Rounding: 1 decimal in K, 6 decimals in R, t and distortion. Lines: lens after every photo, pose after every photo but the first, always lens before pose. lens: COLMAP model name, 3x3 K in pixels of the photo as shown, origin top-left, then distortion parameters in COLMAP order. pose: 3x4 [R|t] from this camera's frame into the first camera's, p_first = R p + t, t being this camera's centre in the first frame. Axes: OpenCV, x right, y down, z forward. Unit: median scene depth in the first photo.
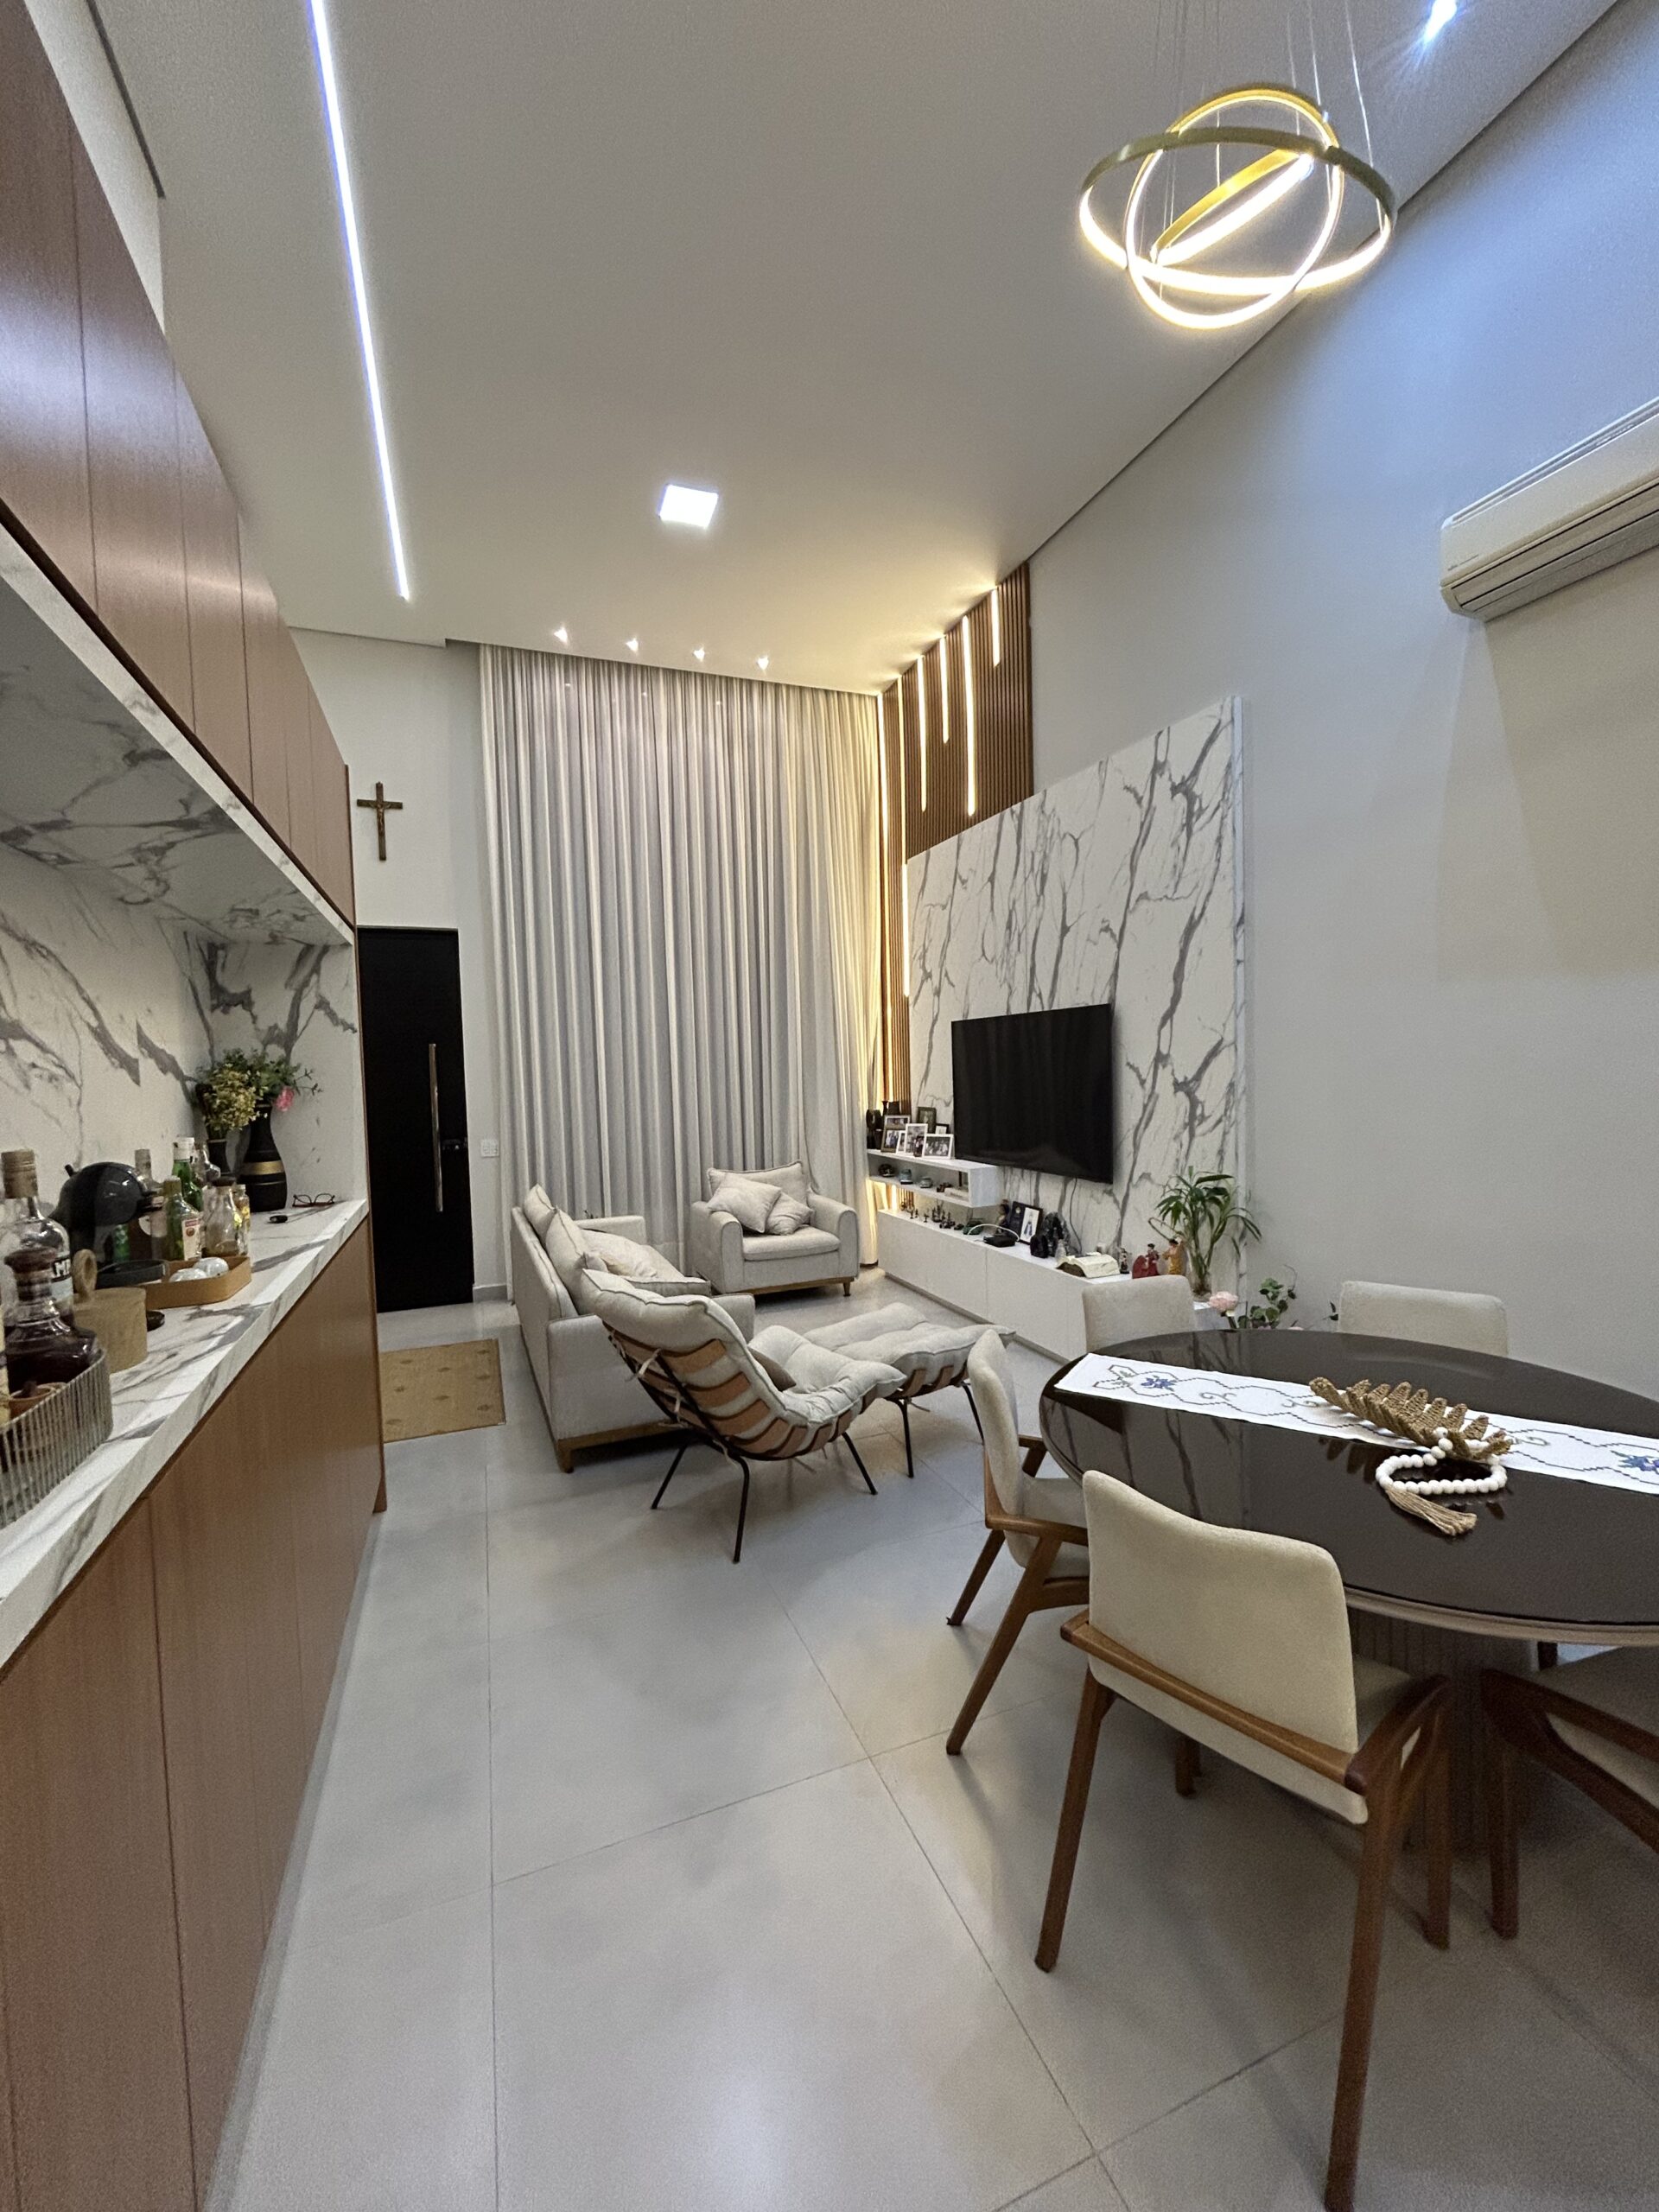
lens RADIAL K [[892.0, 0, 841.0], [0, 892.0, 1099.2], [0, 0, 1]] dist [-0.002433, 0.000922]
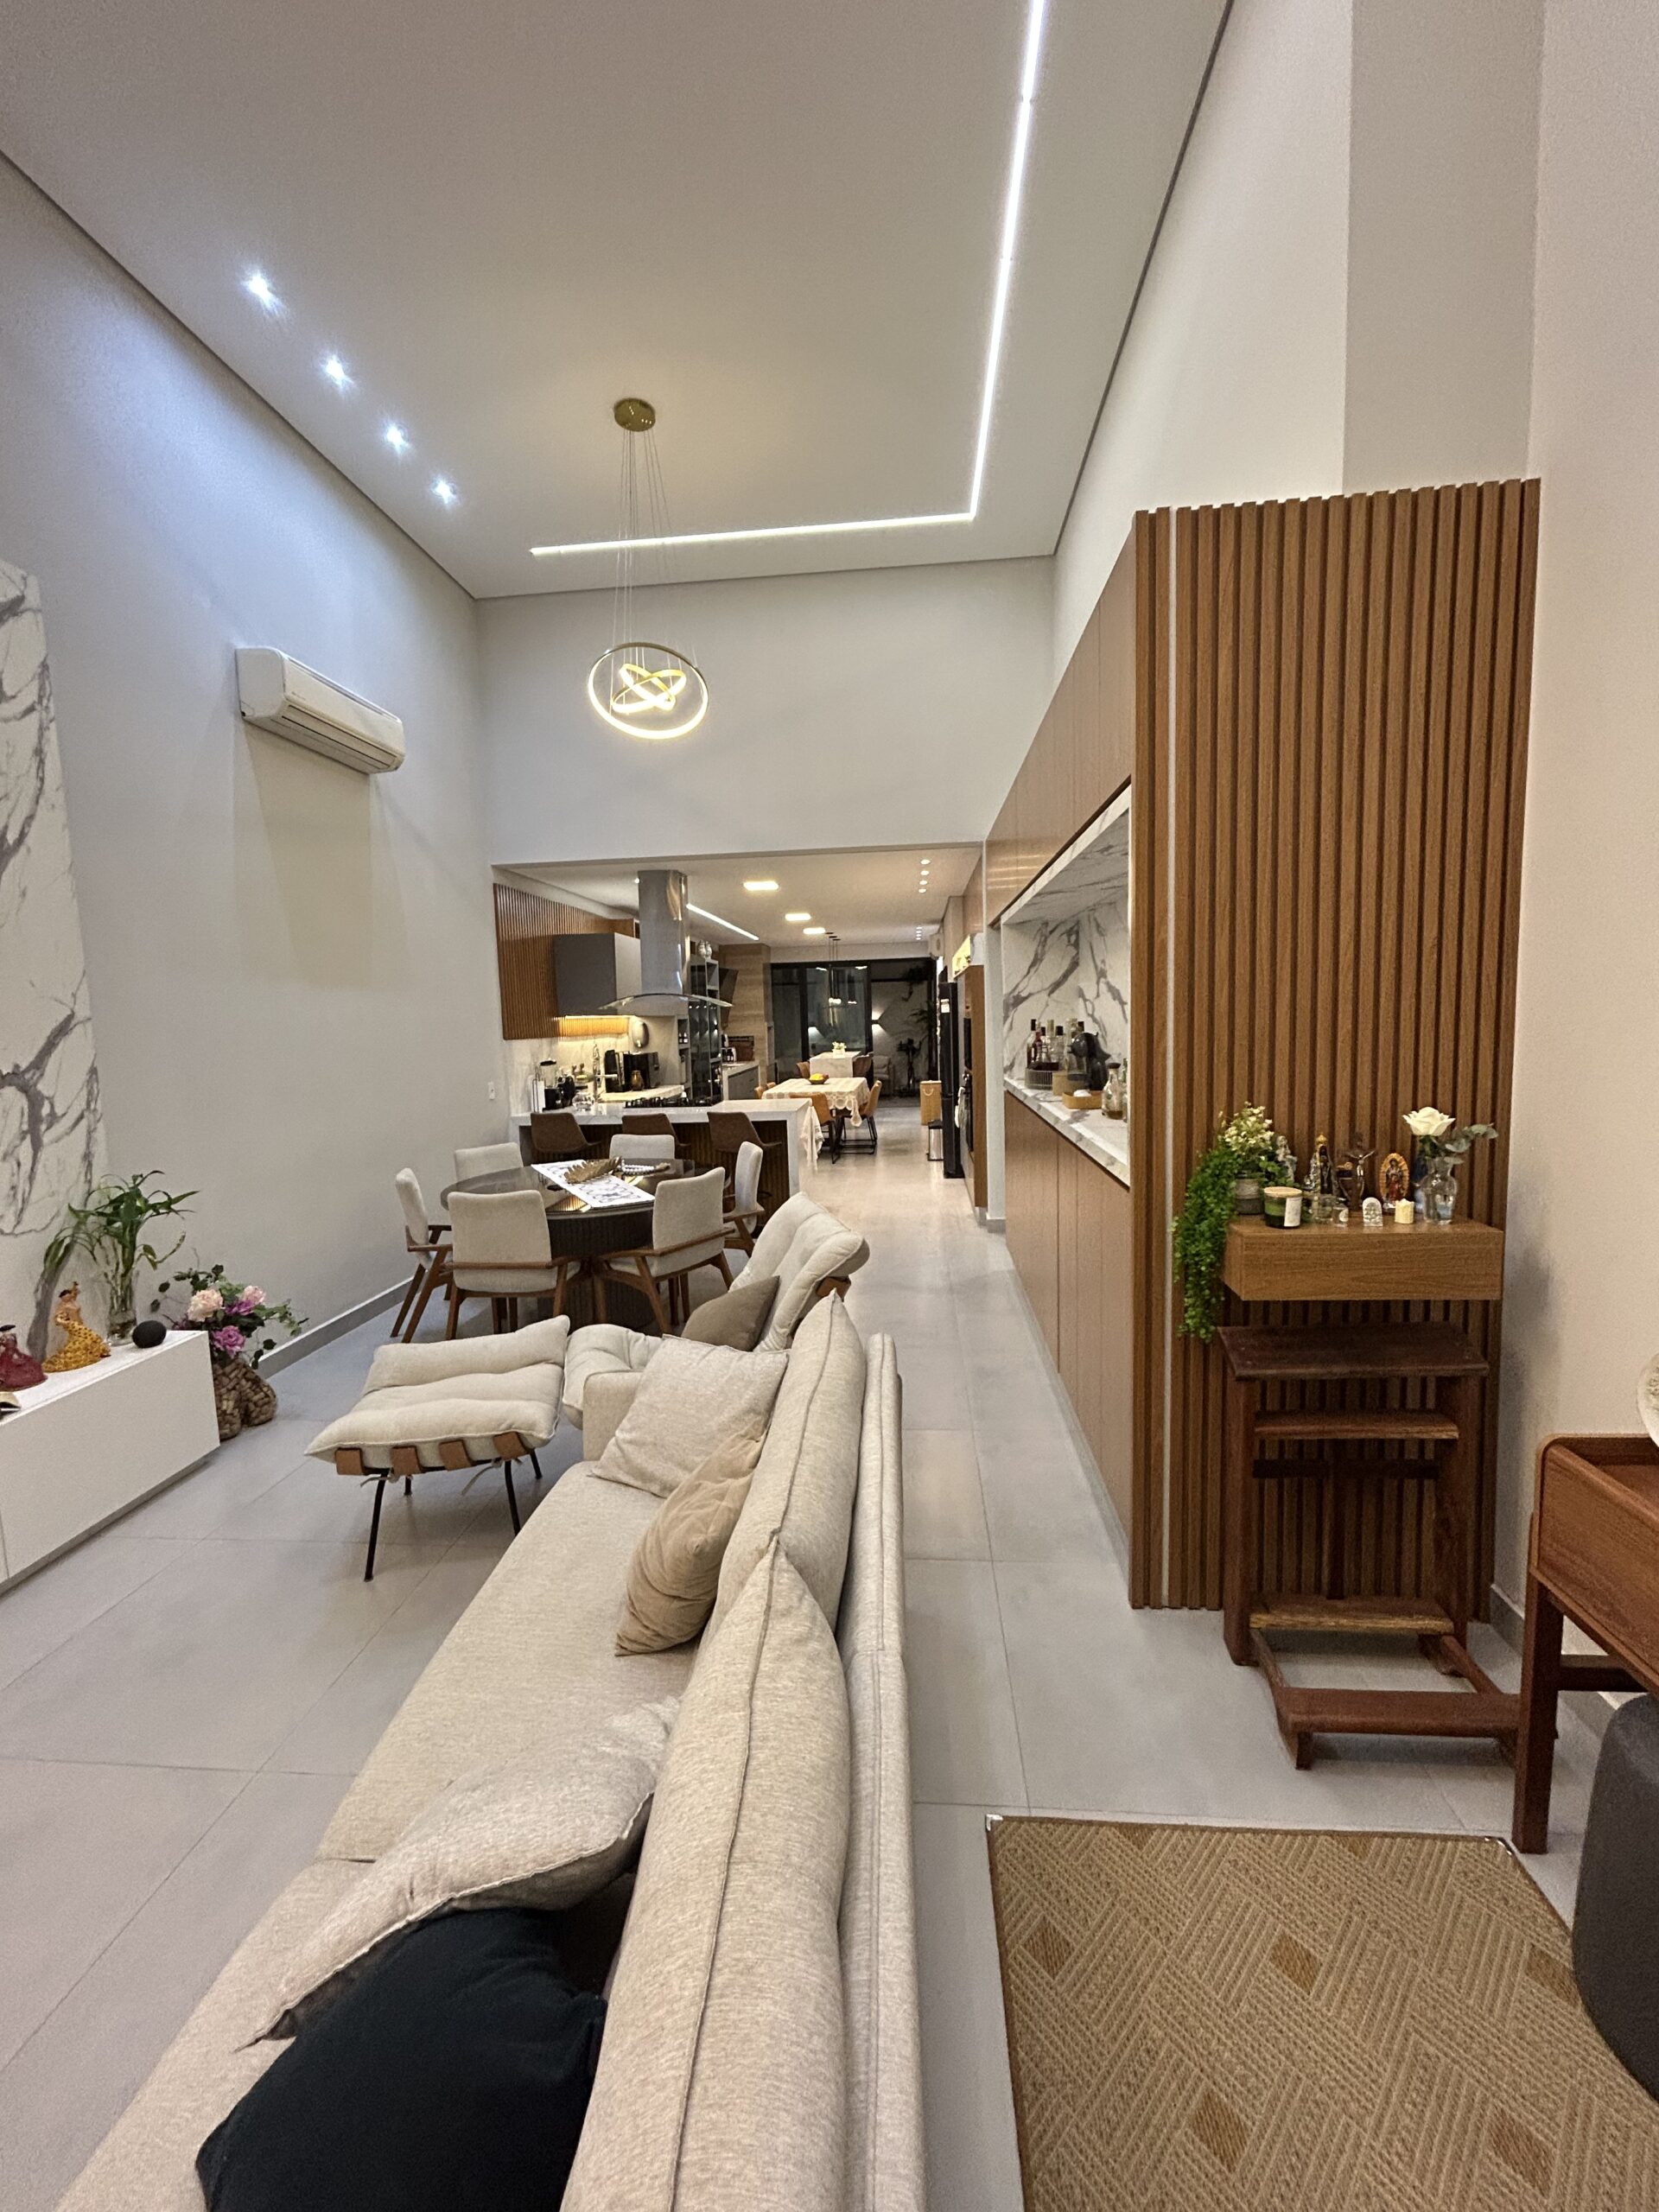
lens RADIAL K [[892.0, 0, 831.9], [0, 892.0, 1106.8], [0, 0, 1]] dist [-0.002433, 0.000922]
pose [[-0.888156, 0.014269, 0.459321, -0.453642], [0.078832, 0.989432, 0.121694, -0.024604], [-0.452730, 0.144293, -0.879895, 1.203621]]
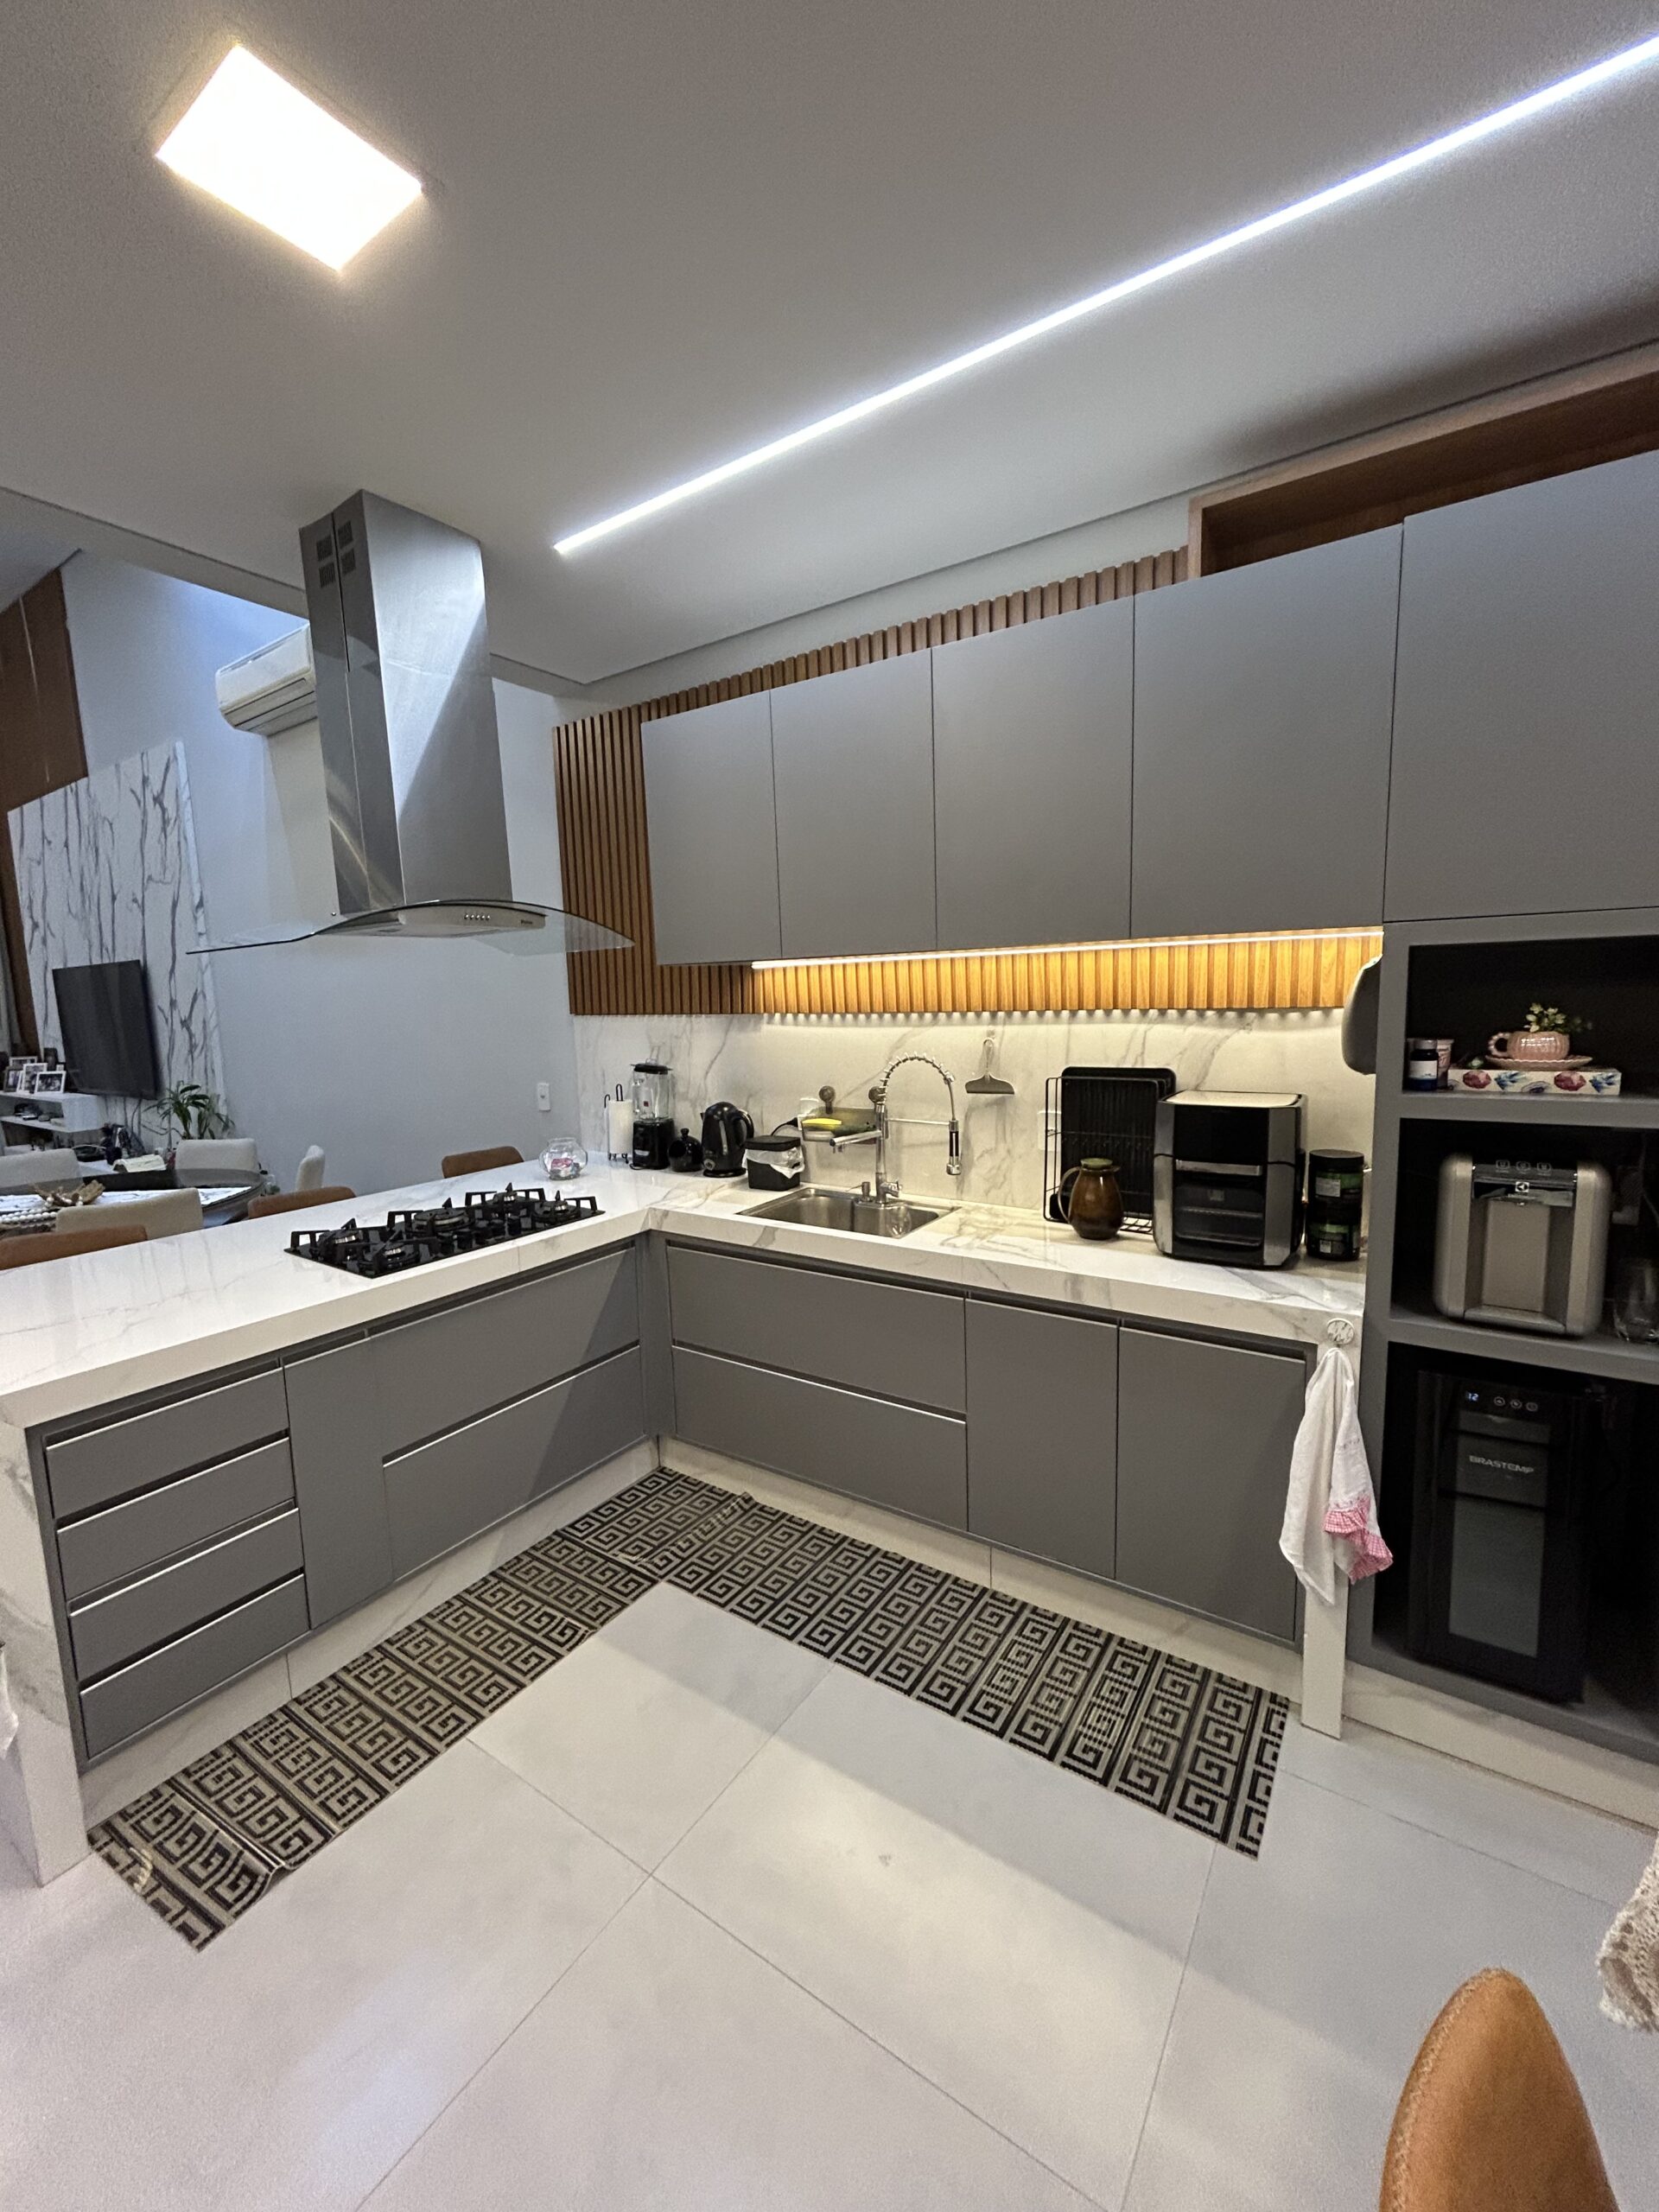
lens RADIAL K [[892.0, 0, 835.8], [0, 892.0, 1125.4], [0, 0, 1]] dist [-0.002433, 0.000922]
pose [[0.822708, -0.062720, 0.564994, 0.384992], [0.016950, 0.996159, 0.085902, 0.036971], [-0.568212, -0.061095, 0.820611, -0.633251]]
